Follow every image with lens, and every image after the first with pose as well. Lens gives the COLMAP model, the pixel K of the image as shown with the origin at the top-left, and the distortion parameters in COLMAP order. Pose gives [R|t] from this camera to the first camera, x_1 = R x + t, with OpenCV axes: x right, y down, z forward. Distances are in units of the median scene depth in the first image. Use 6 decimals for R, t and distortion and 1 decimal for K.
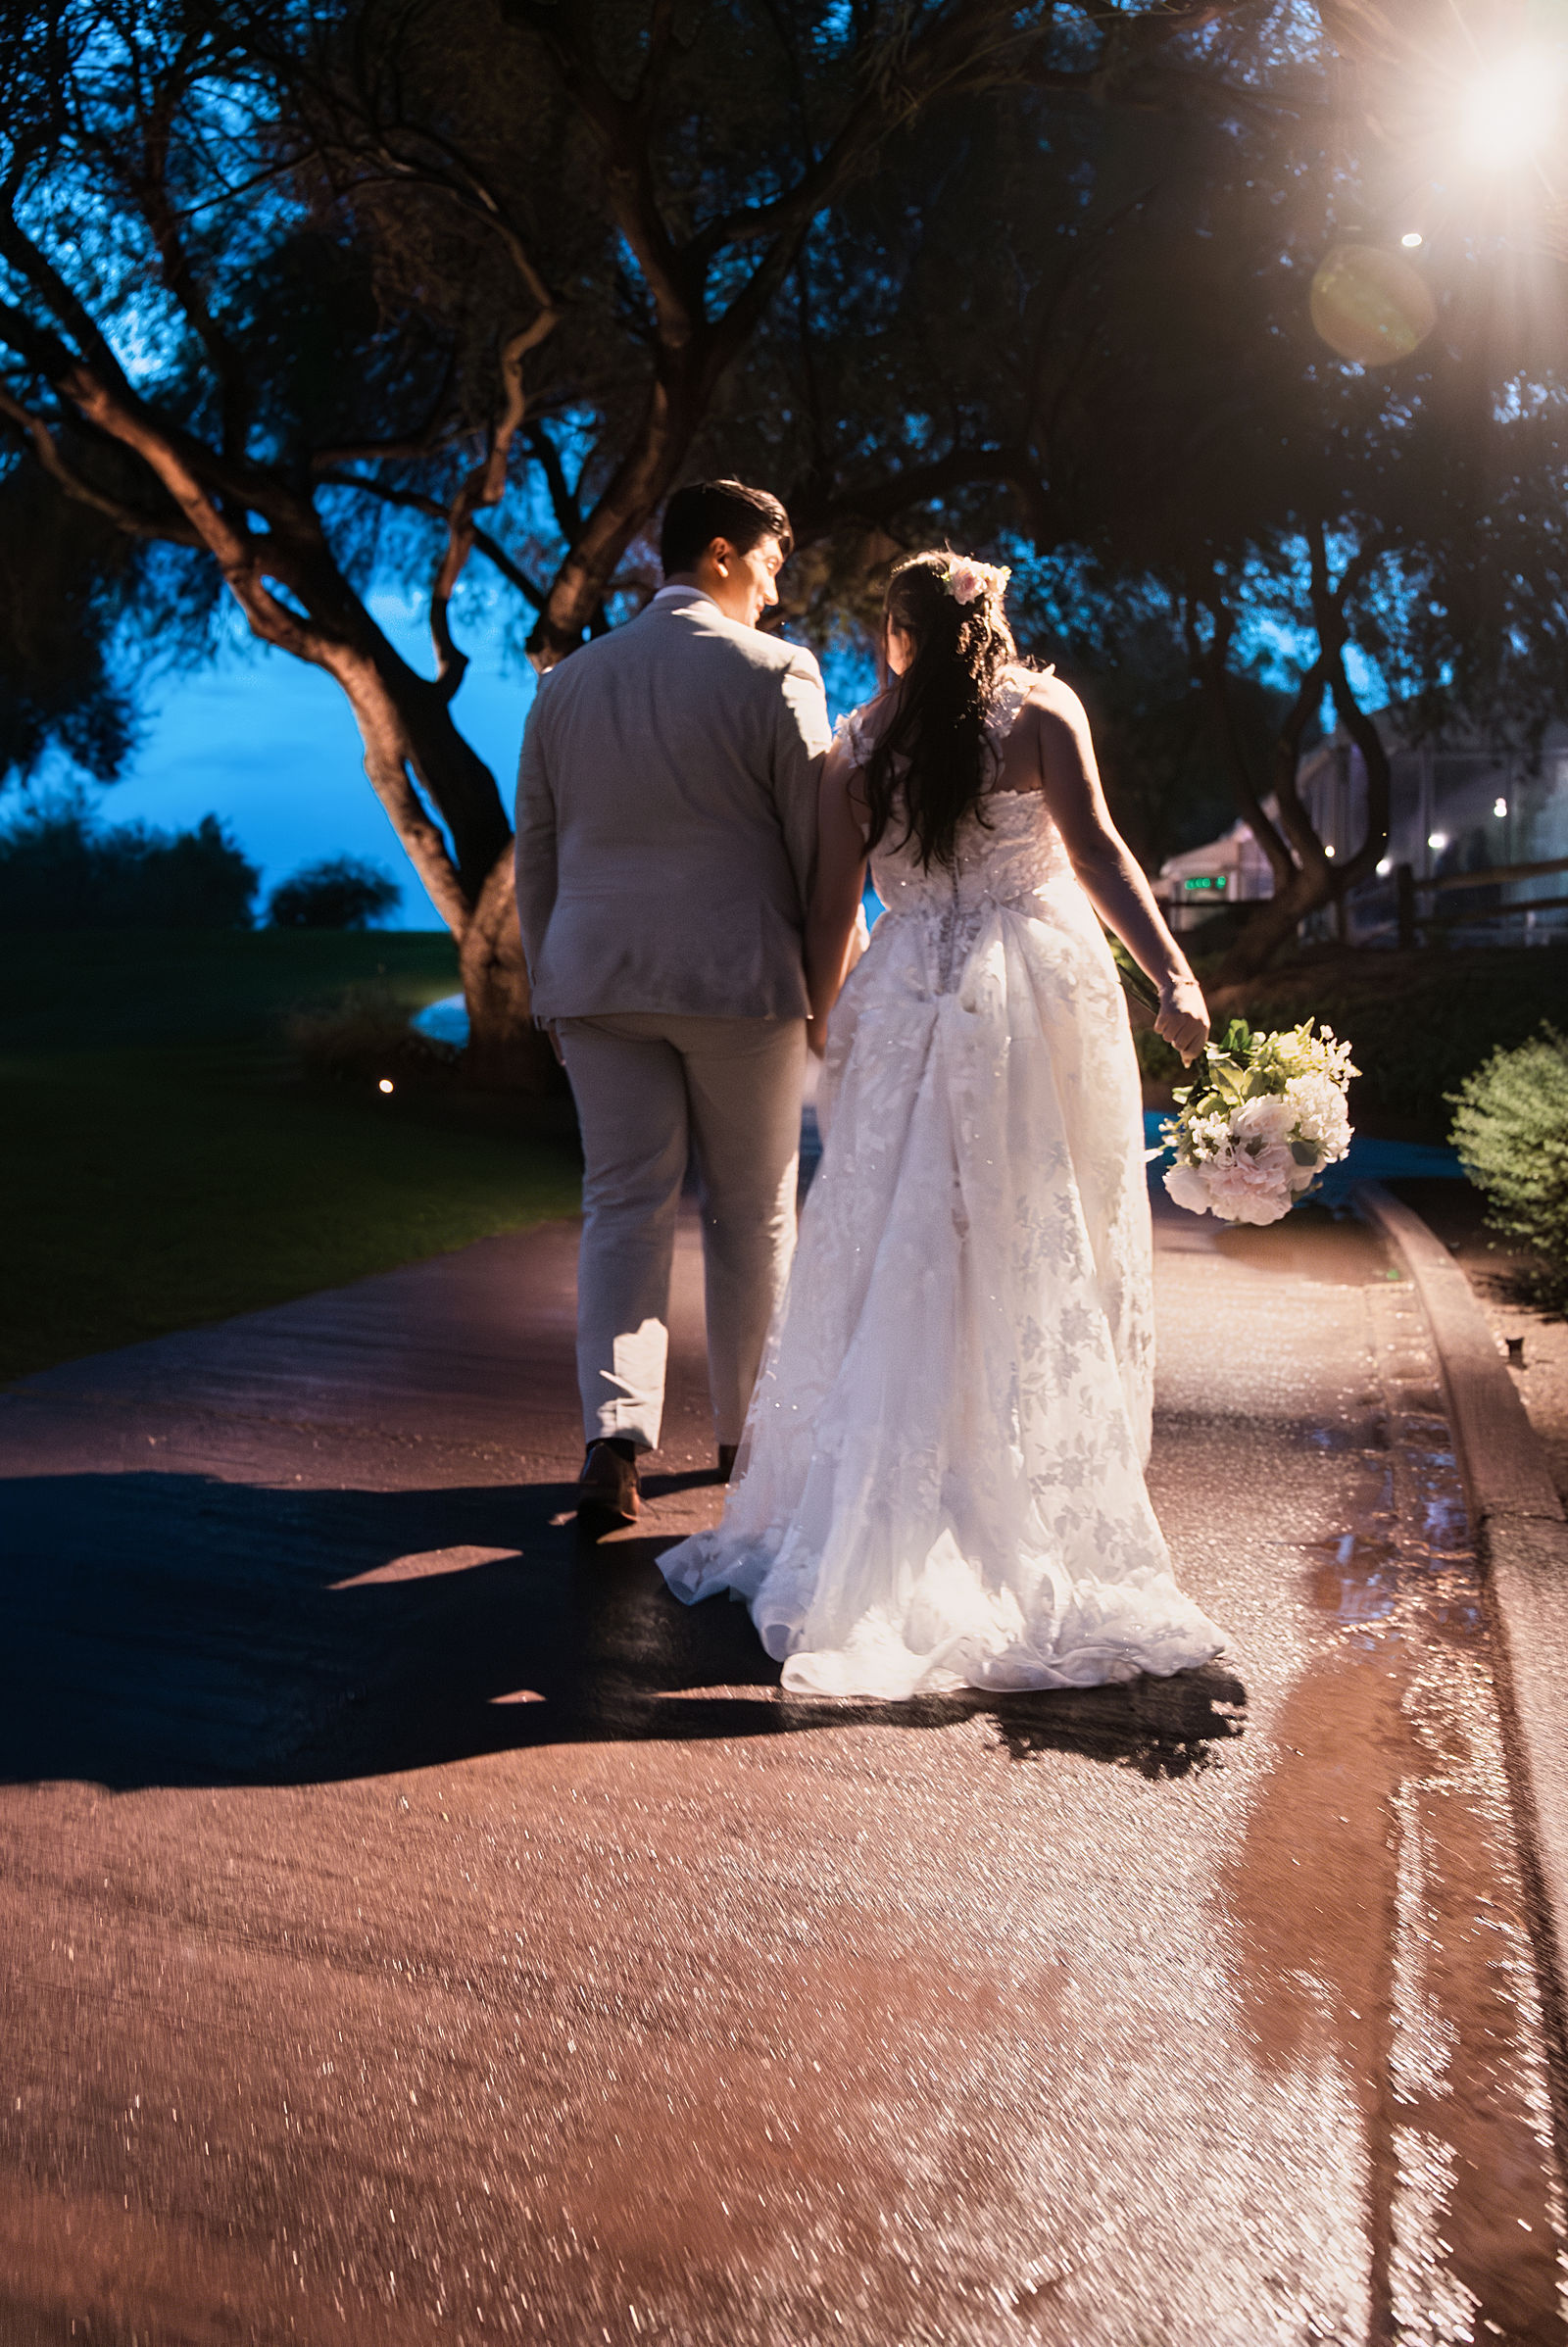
lens RADIAL K [[2274.6, 0, 784.0], [0, 2274.6, 1173.5], [0, 0, 1]] dist [-0.018002, -0.011652]
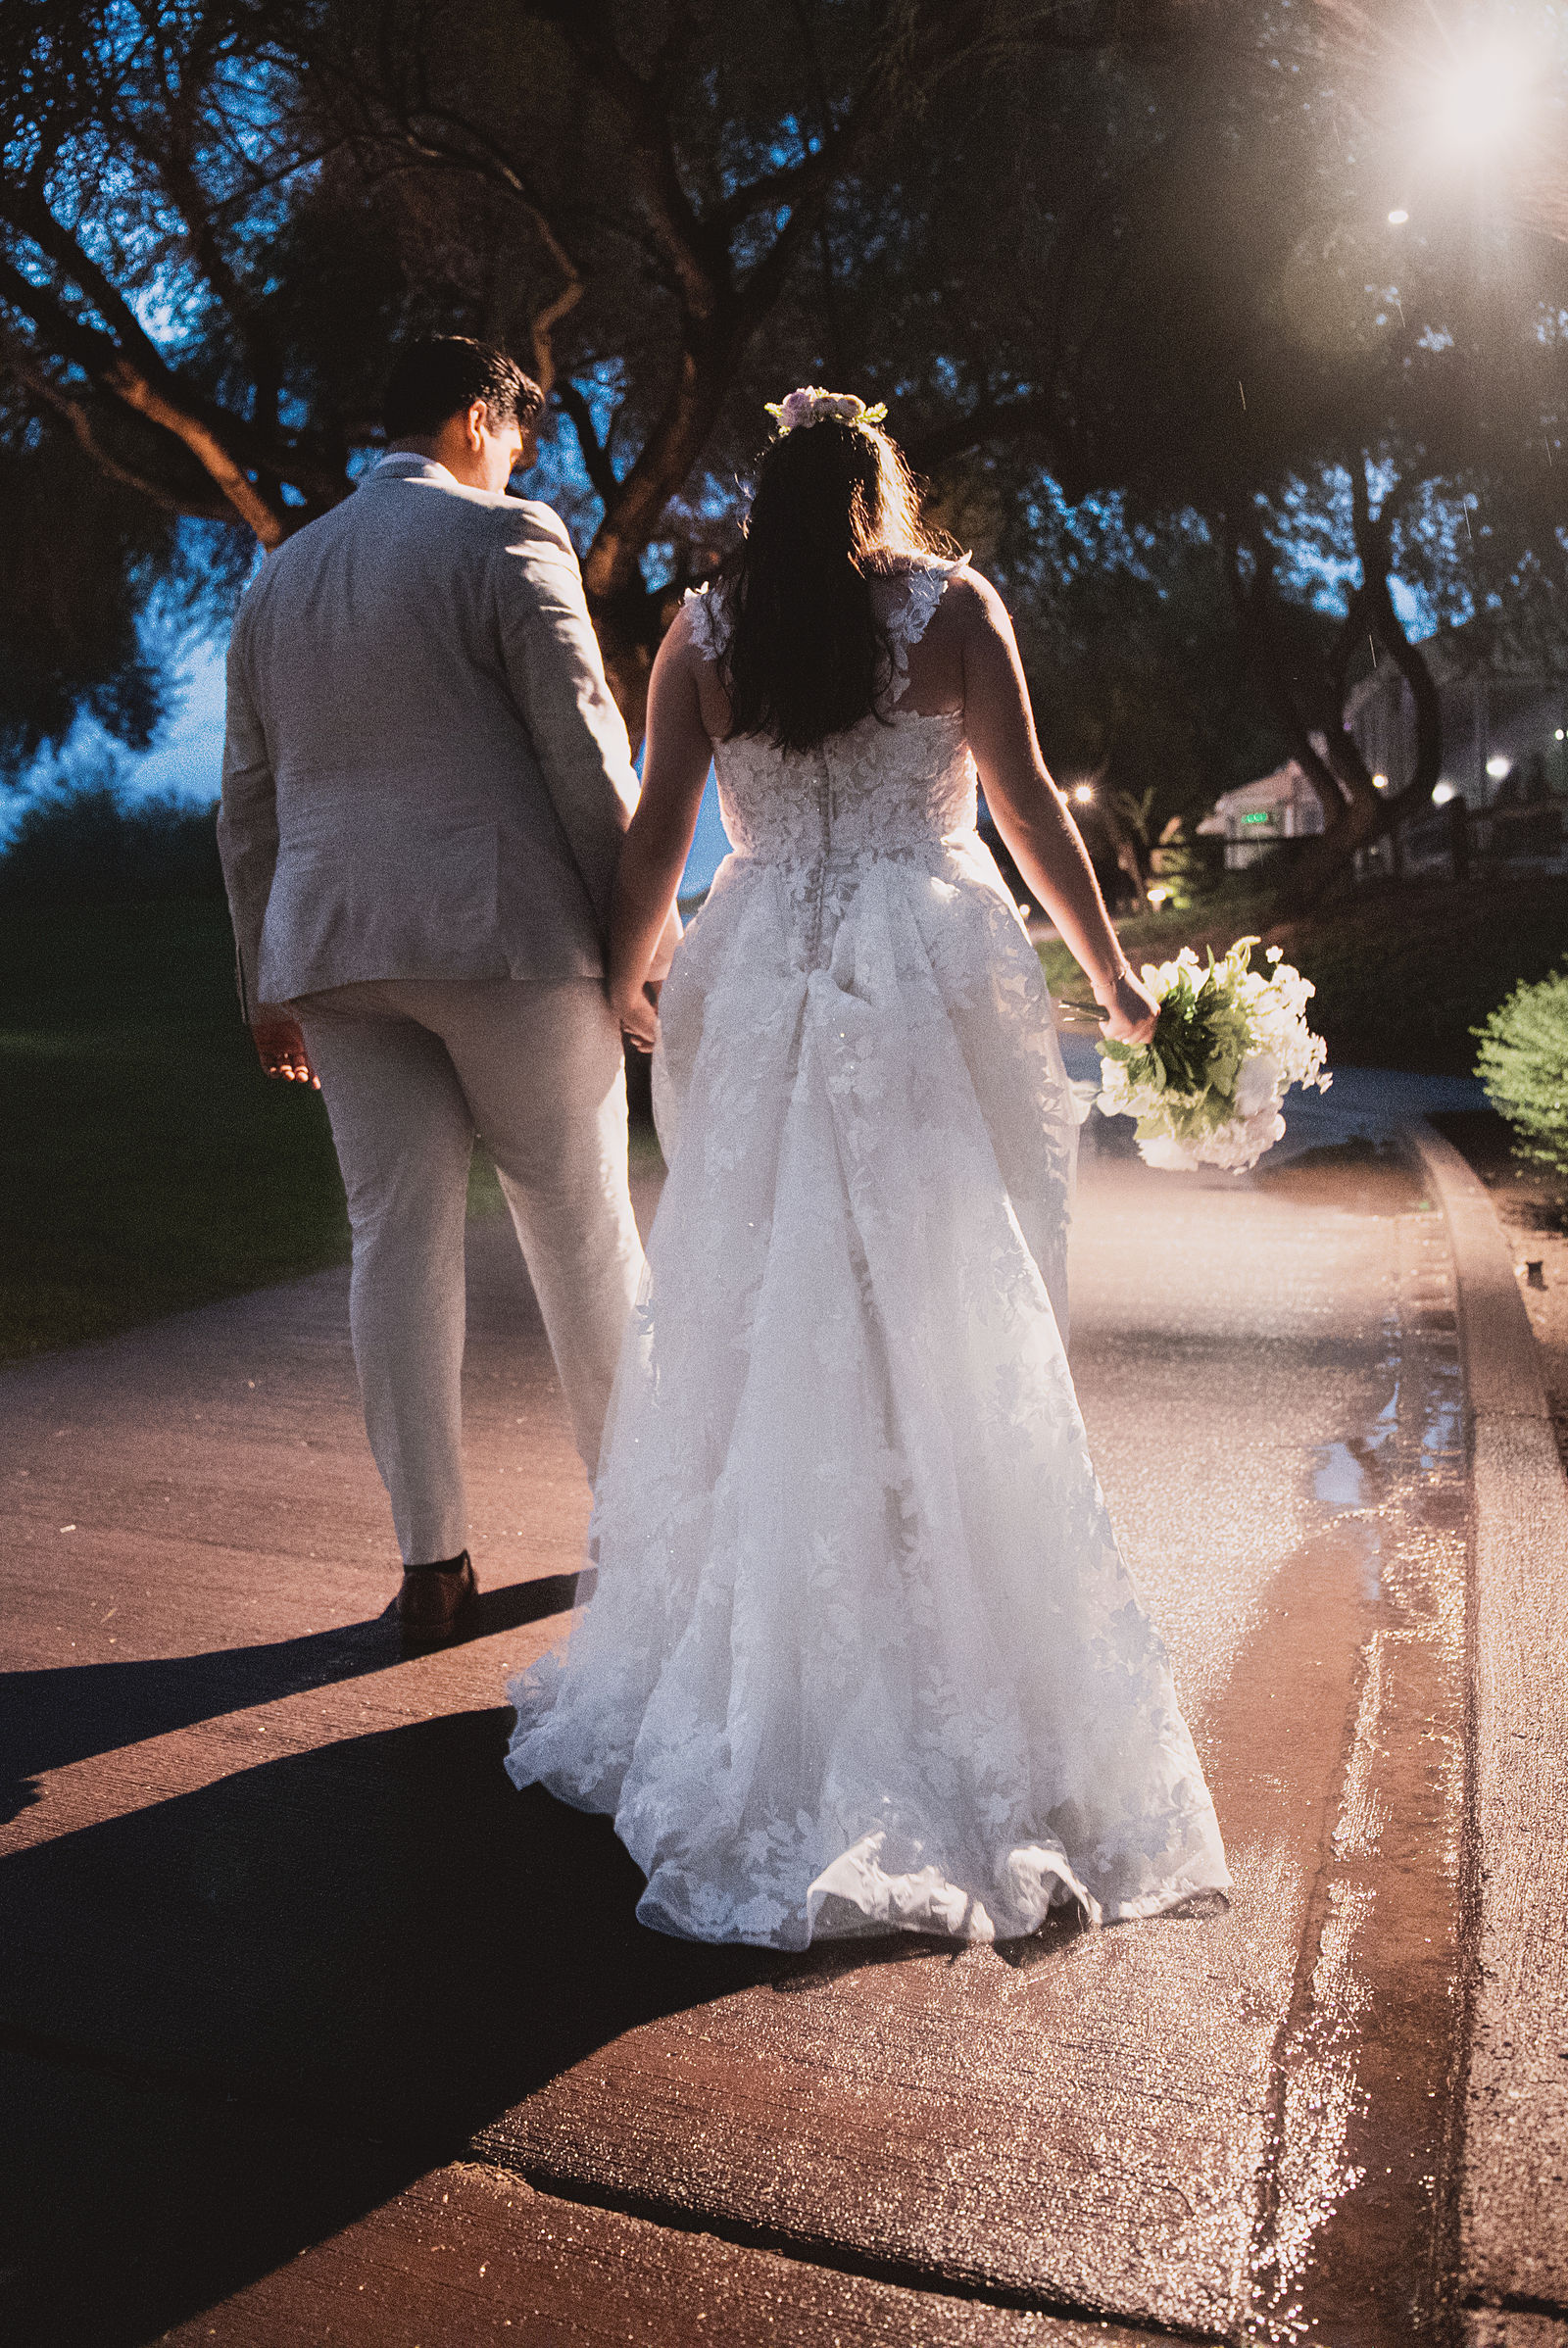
lens RADIAL K [[2456.5, 0, 784.0], [0, 2456.5, 1174.0], [0, 0, 1]] dist [-0.010042, -0.005920]
pose [[0.999231, -0.029051, -0.026335, 0.006915], [0.029483, 0.999435, 0.016159, 0.003537], [0.025851, -0.016923, 0.999523, -0.108870]]
